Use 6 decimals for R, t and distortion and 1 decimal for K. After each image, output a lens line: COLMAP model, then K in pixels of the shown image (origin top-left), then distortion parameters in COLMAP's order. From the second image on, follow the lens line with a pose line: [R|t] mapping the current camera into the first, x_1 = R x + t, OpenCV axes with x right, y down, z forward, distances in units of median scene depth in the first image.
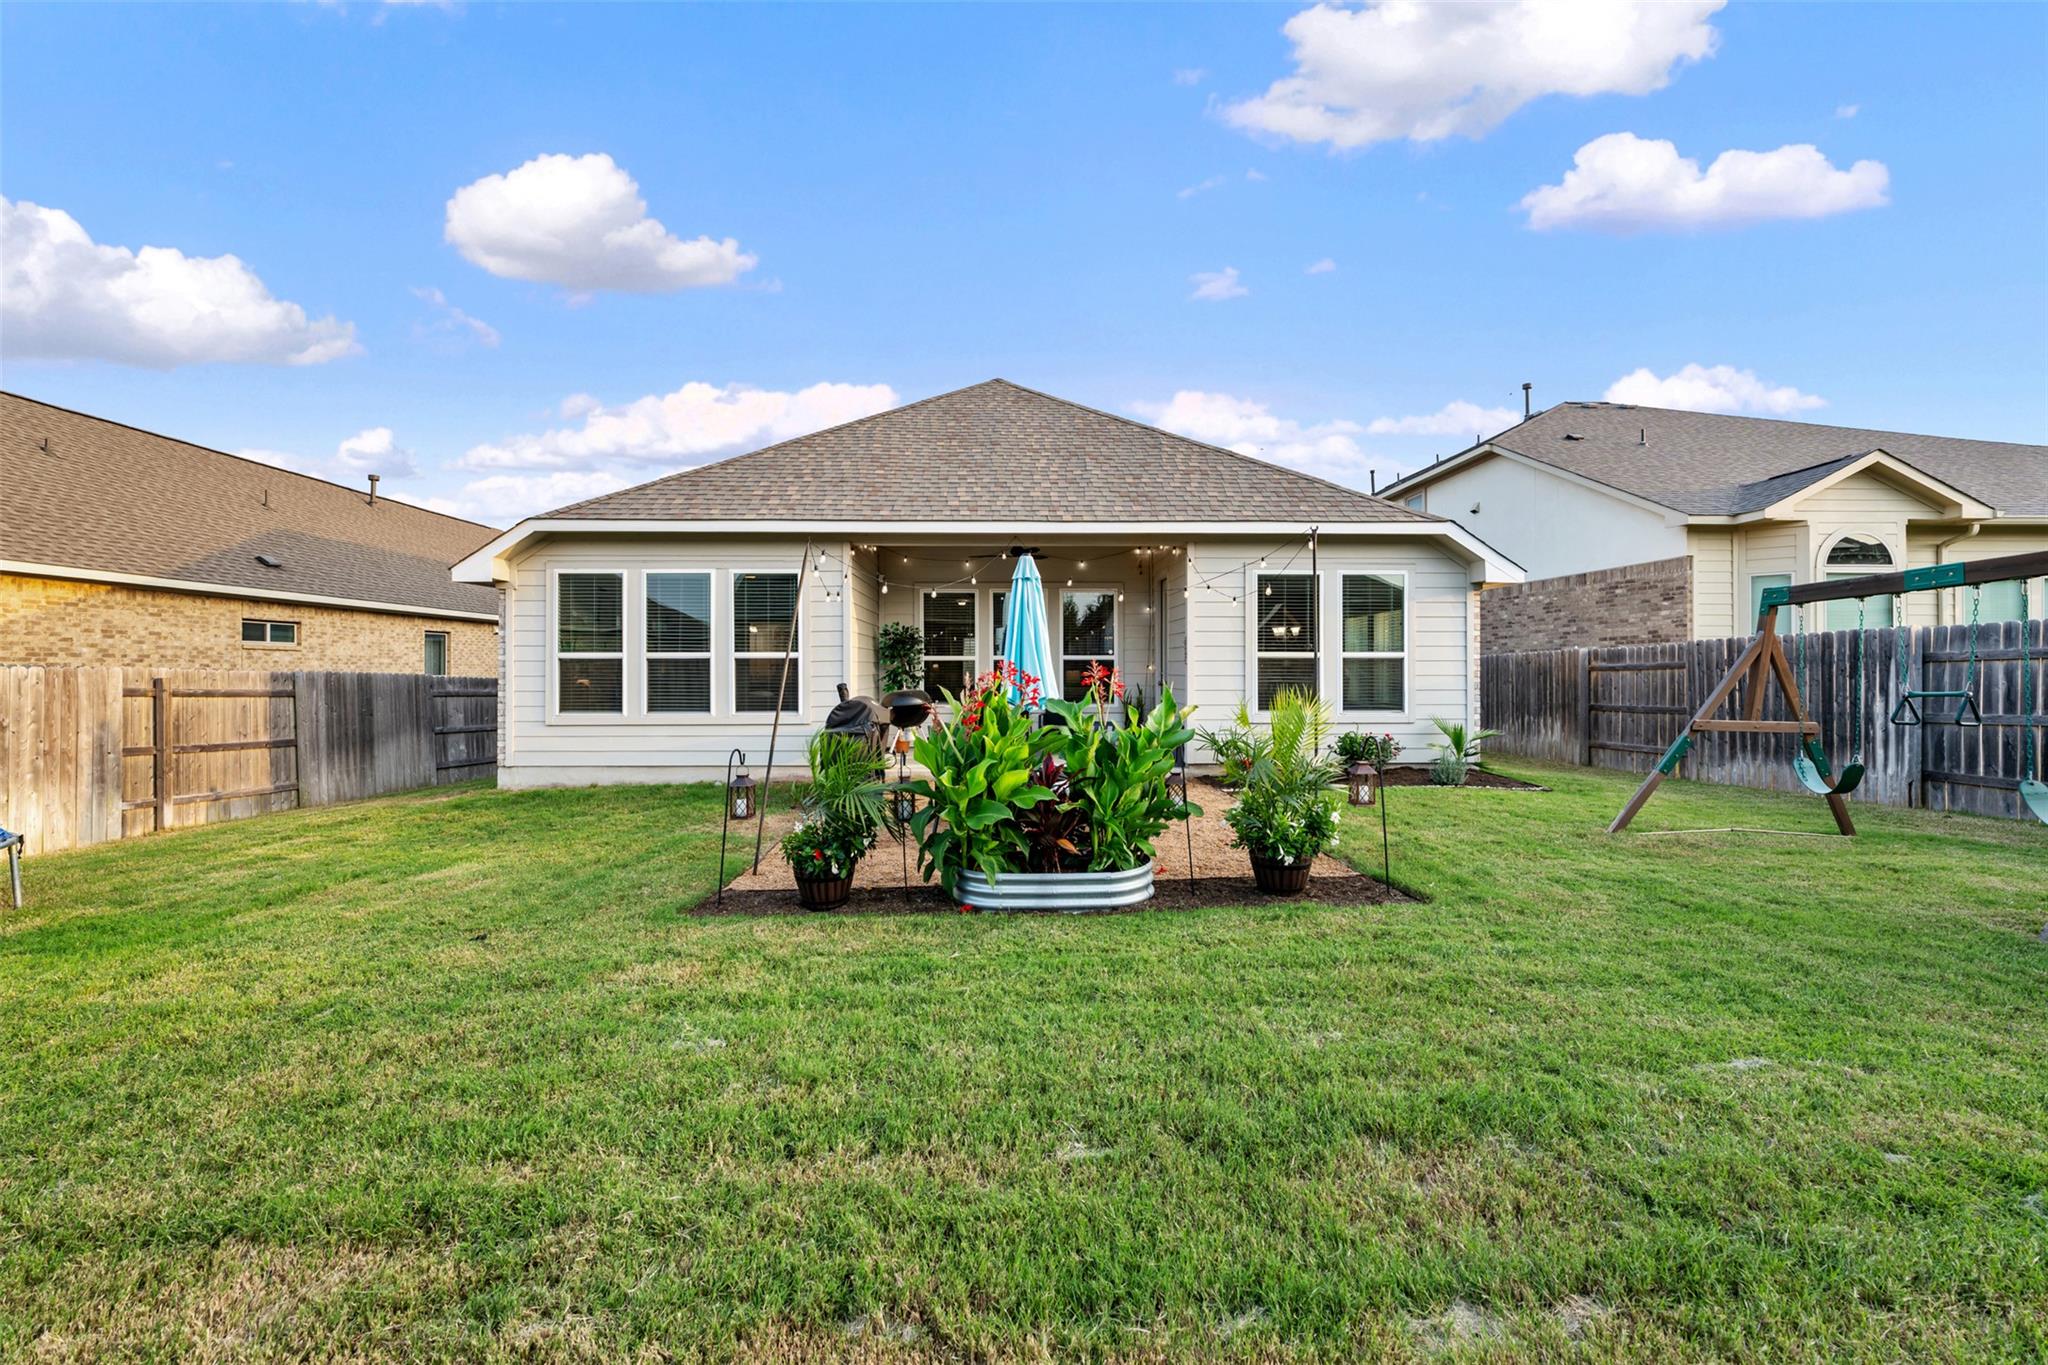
lens RADIAL K [[812.3, 0, 1024.0], [0, 812.3, 682.5], [0, 0, 1]] dist [-0.001967, 0.000461]
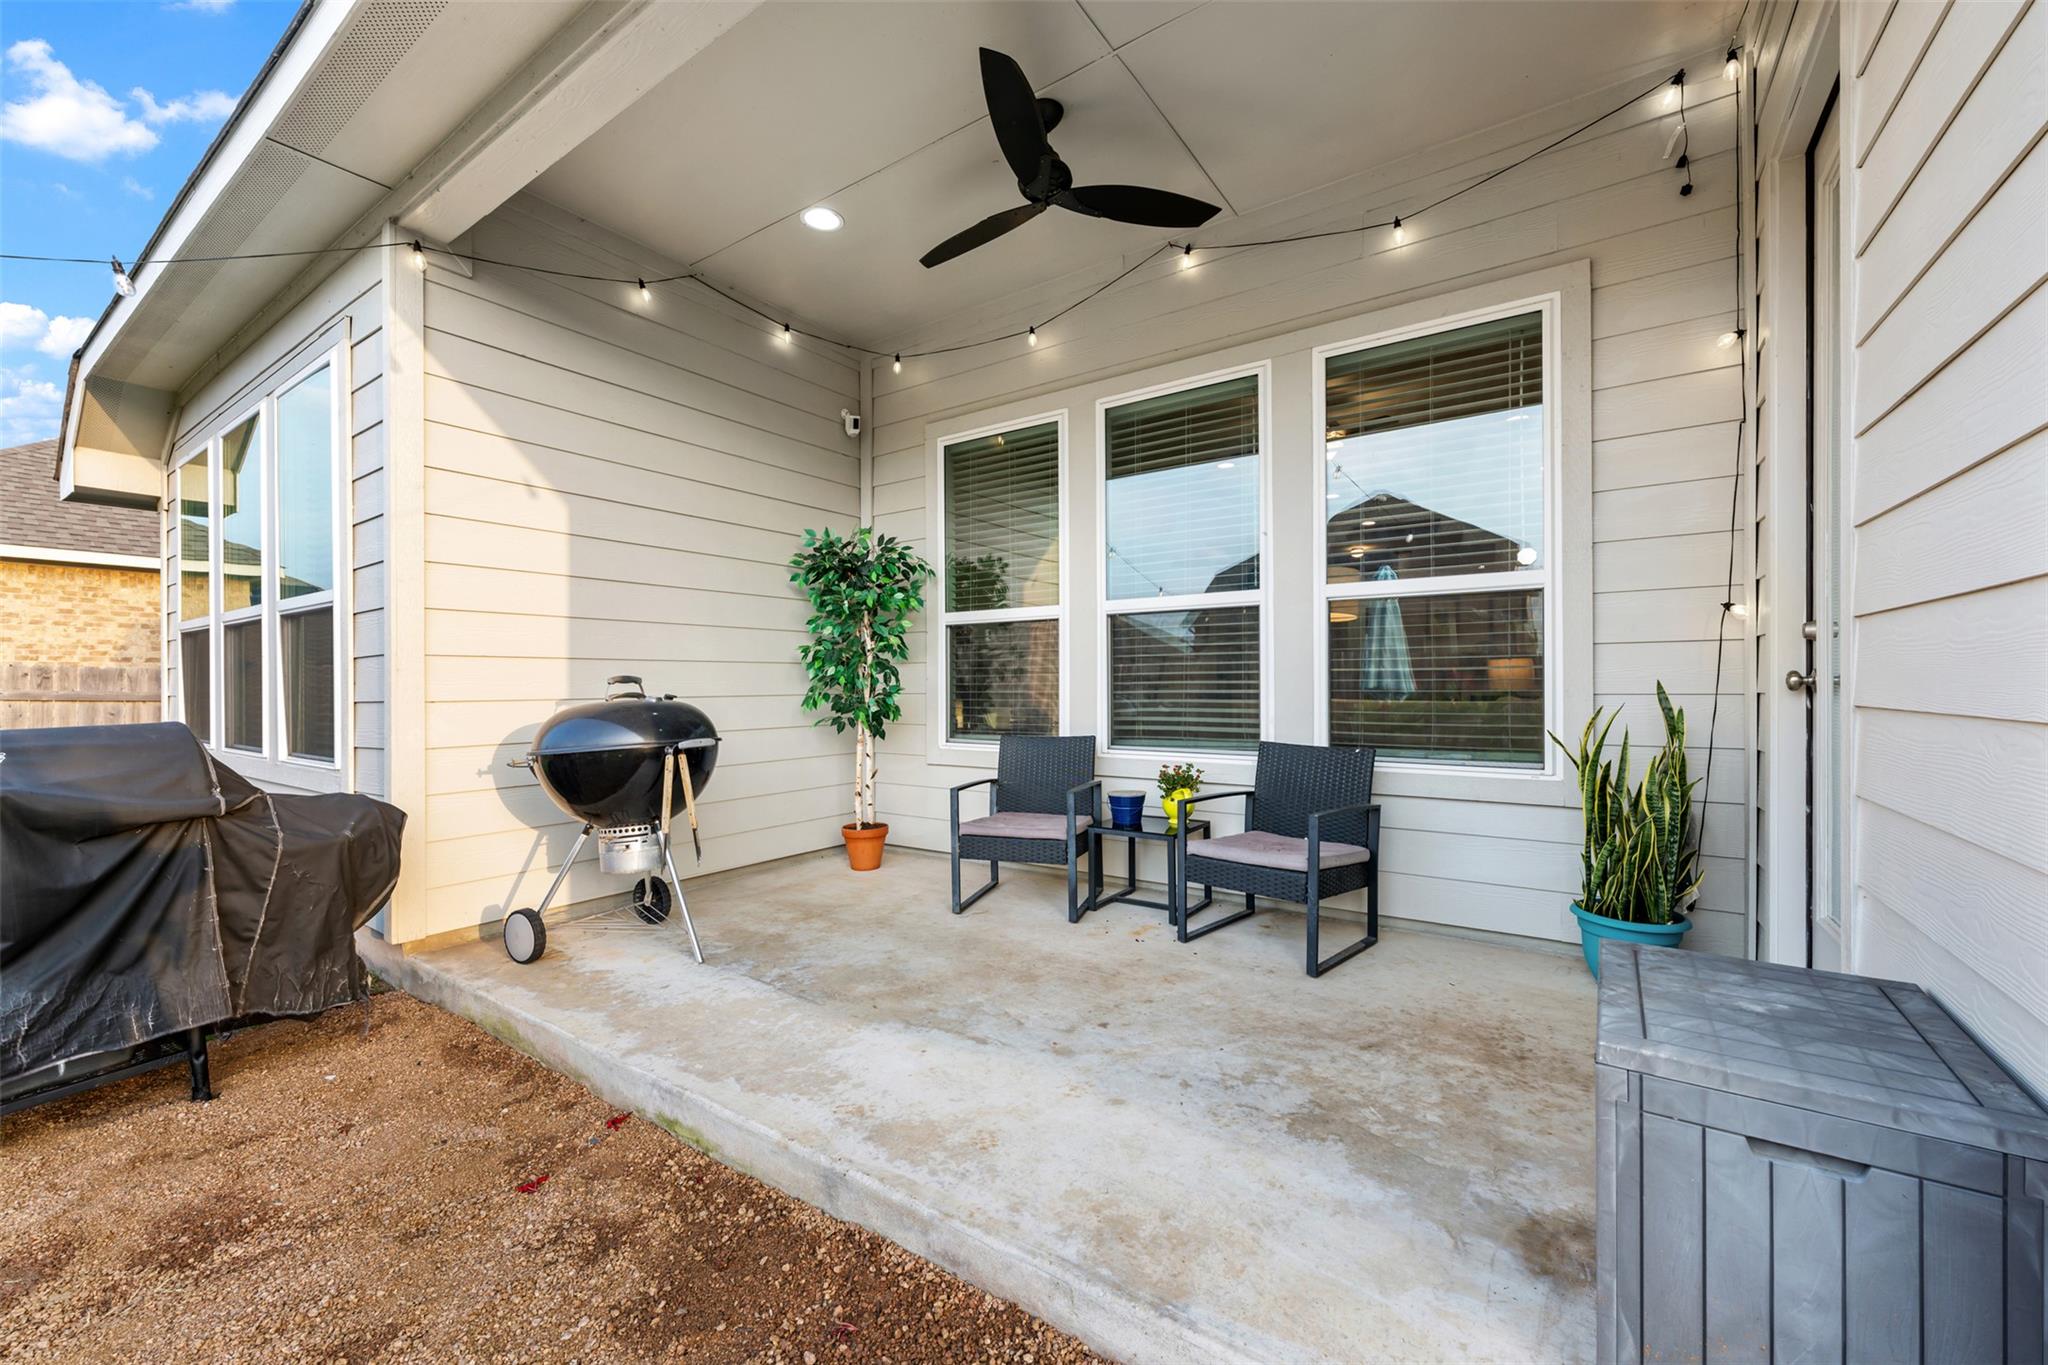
lens RADIAL K [[812.3, 0, 1024.0], [0, 812.3, 682.5], [0, 0, 1]] dist [-0.001967, 0.000461]
pose [[0.804230, -0.003610, -0.594307, 0.161922], [-0.005391, 0.999896, -0.013370, 0.005843], [0.594294, 0.013957, 0.804127, 0.883616]]
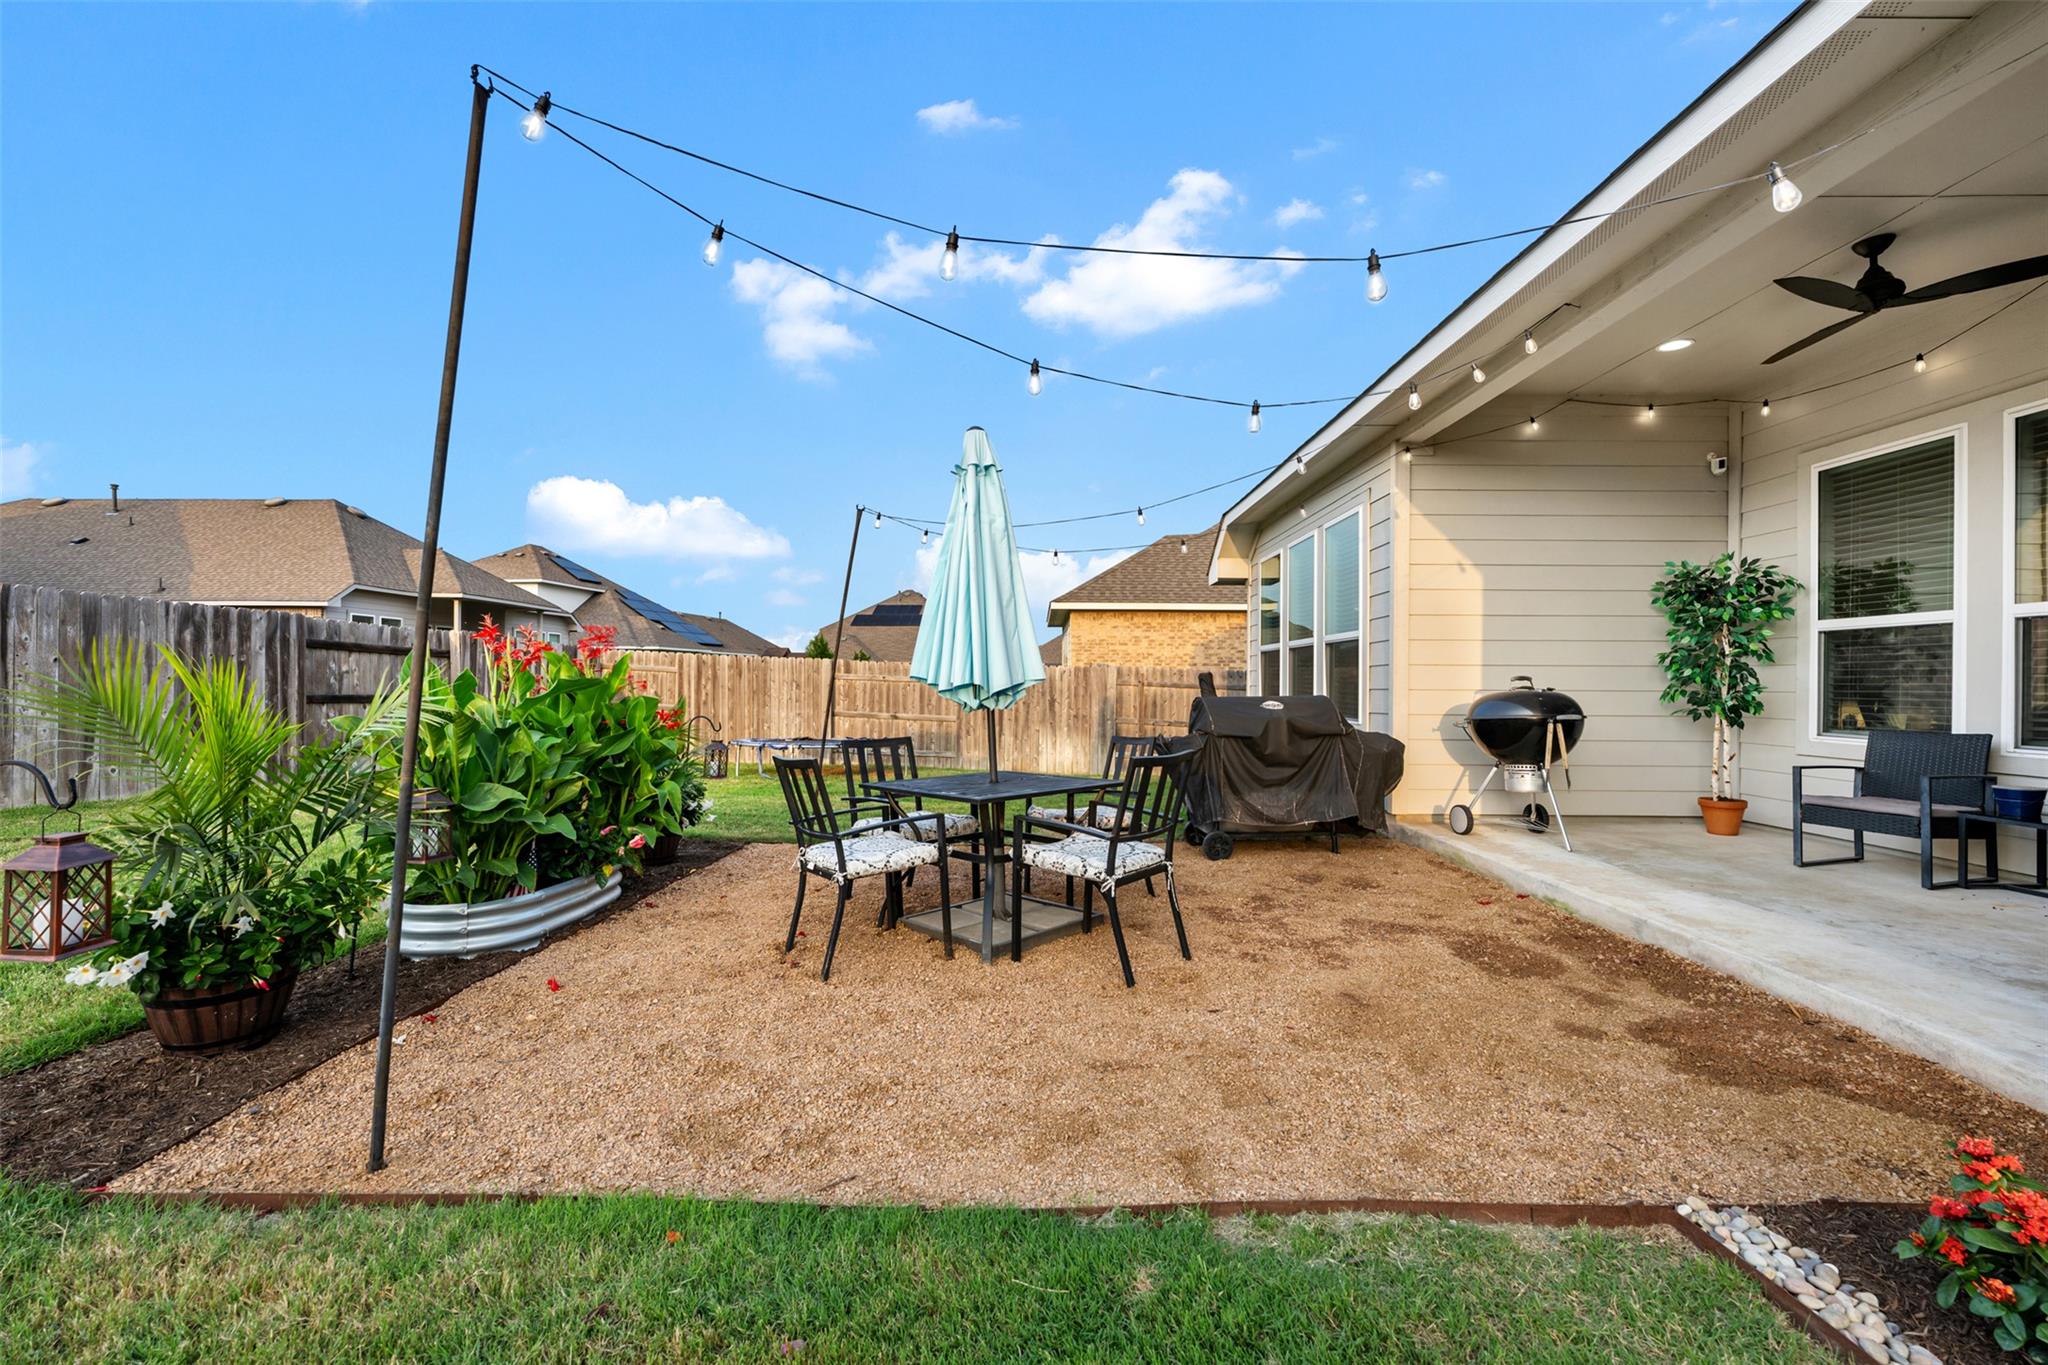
lens RADIAL K [[812.3, 0, 1024.0], [0, 812.3, 682.5], [0, 0, 1]] dist [-0.001967, 0.000461]
pose [[-0.041698, 0.002734, -0.999127, 0.392158], [-0.022502, 0.999740, 0.003675, 0.009448], [0.998877, 0.022636, -0.041626, 0.743007]]
